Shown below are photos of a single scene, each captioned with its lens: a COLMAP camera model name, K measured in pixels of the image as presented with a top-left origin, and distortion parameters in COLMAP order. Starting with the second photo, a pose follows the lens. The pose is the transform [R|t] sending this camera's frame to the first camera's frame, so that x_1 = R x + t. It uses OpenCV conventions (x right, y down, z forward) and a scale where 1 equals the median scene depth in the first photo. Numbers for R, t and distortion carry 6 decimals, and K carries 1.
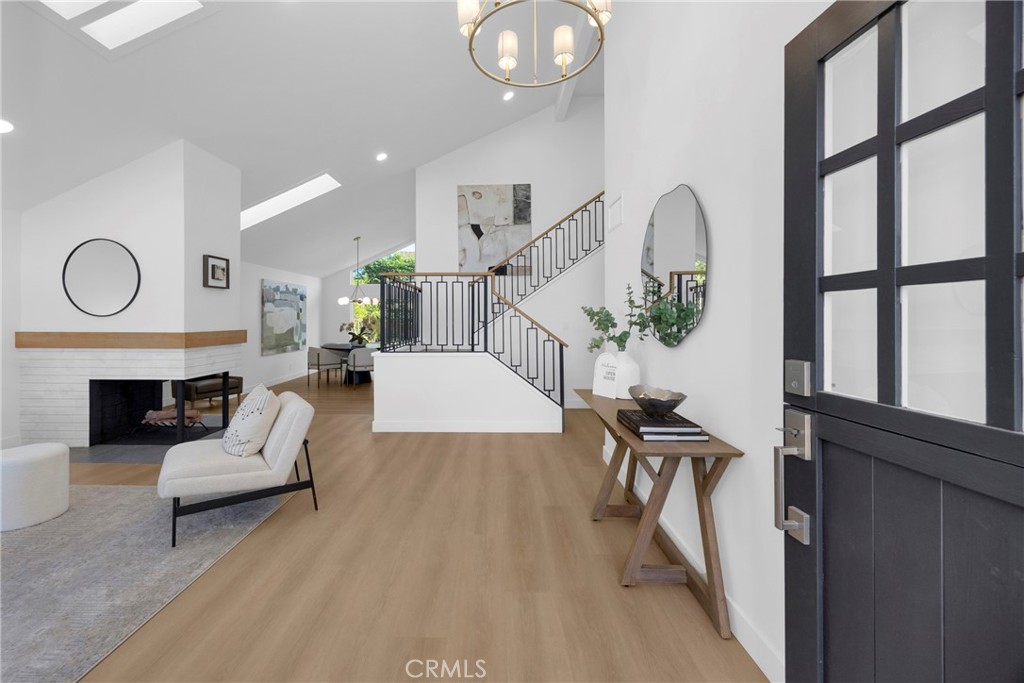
lens RADIAL K [[410.7, 0, 491.0], [0, 410.7, 320.9], [0, 0, 1]] dist [0.000644, -0.000122]
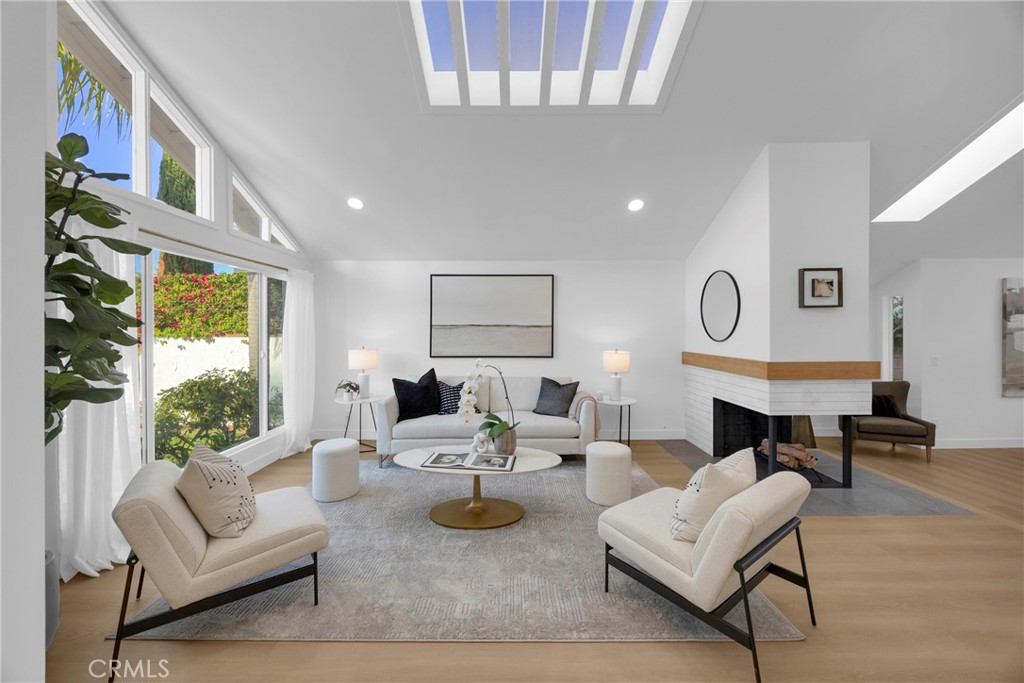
lens RADIAL K [[384.6, 0, 508.9], [0, 384.6, 335.2], [0, 0, 1]] dist [-0.008054, 0.000012]
pose [[0.010101, 0.004395, -0.999939, 0.050312], [0.001546, 0.999989, 0.004411, -0.023726], [0.999948, -0.001590, 0.010094, 0.302368]]
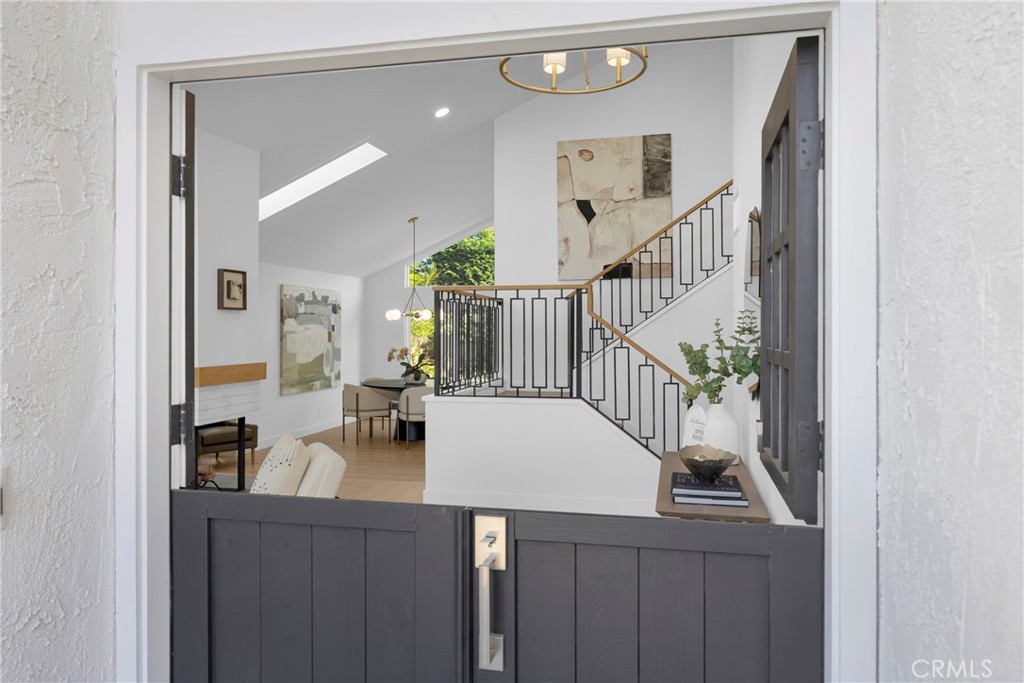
lens RADIAL K [[742.2, 0, 508.0], [0, 742.2, 338.8], [0, 0, 1]] dist [-0.013404, -0.003188]
pose [[0.979388, 0.003360, -0.201962, 0.100504], [-0.002422, 0.999985, 0.004892, -0.025491], [0.201976, -0.004302, 0.979381, -0.211240]]
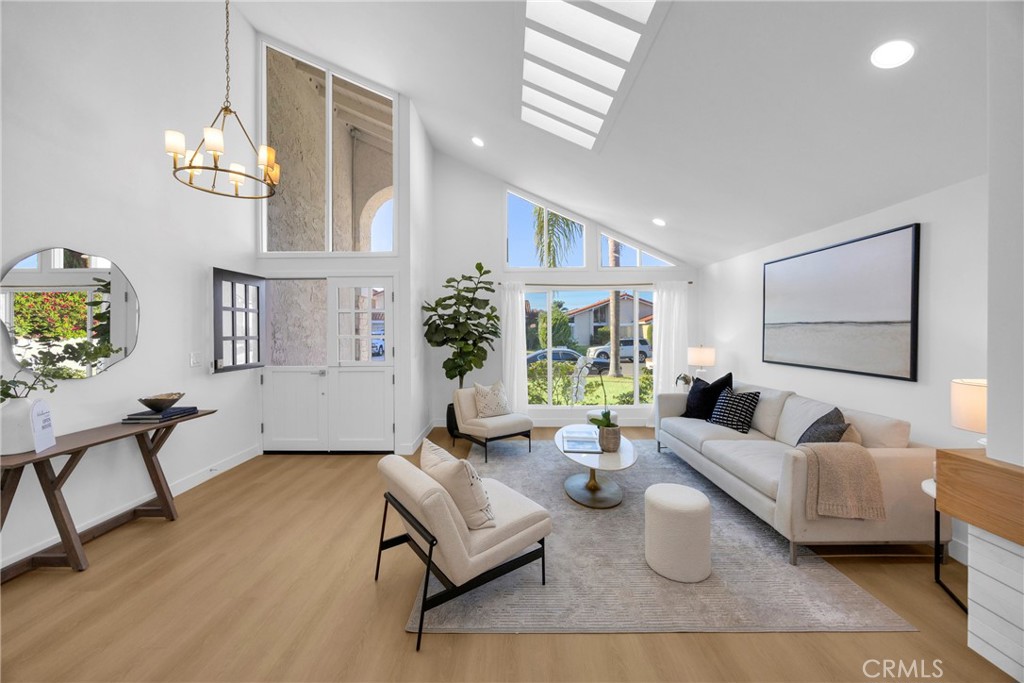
lens RADIAL K [[384.6, 0, 512.5], [0, 384.6, 335.9], [0, 0, 1]] dist [-0.008054, 0.000012]
pose [[-0.999757, 0.002209, -0.021924, -0.327925], [0.001920, 0.999911, 0.013212, -0.030069], [0.021952, 0.013166, -0.999672, 0.853382]]
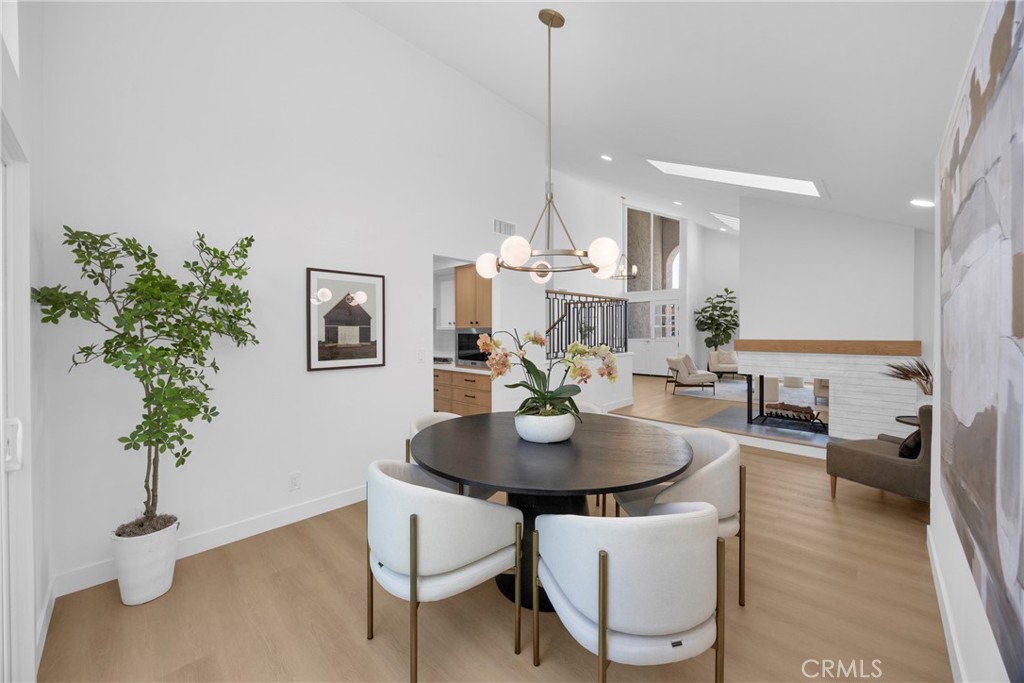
lens RADIAL K [[384.6, 0, 520.3], [0, 384.6, 336.8], [0, 0, 1]] dist [-0.008054, 0.000012]
pose [[-0.746038, -0.007449, 0.665862, -0.730891], [0.000913, 0.999925, 0.012208, 0.007768], [-0.665903, 0.009715, -0.745975, 1.858326]]
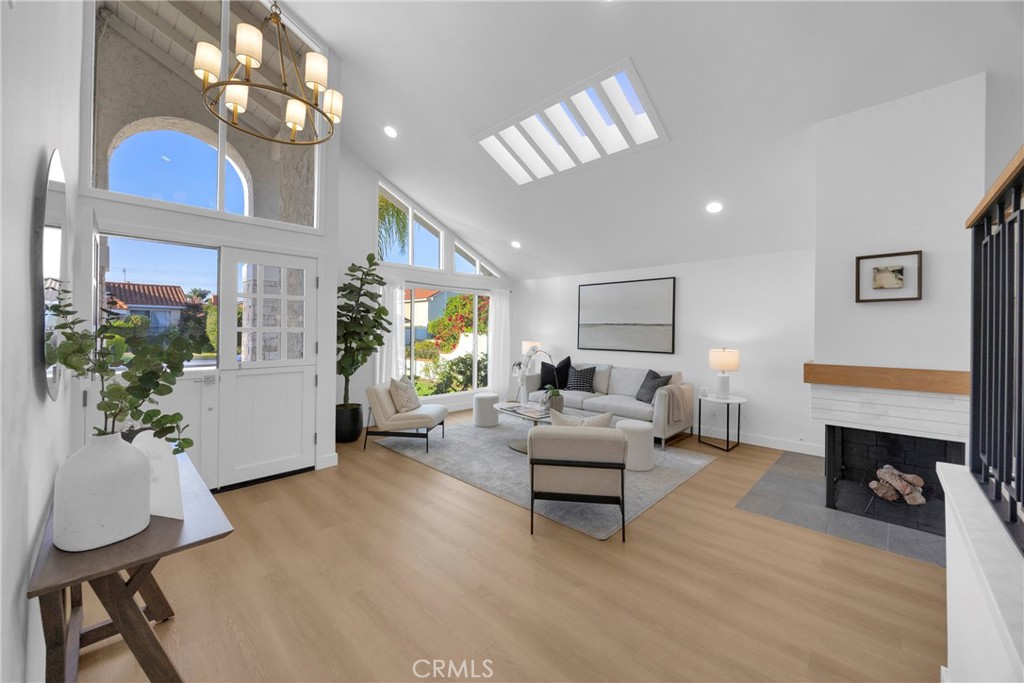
lens RADIAL K [[384.6, 0, 505.7], [0, 384.6, 335.6], [0, 0, 1]] dist [-0.008054, 0.000012]
pose [[-0.684810, 0.000598, -0.728721, 0.148306], [-0.011380, 0.999869, 0.011514, -0.020031], [0.728633, 0.016178, -0.684714, 0.753101]]
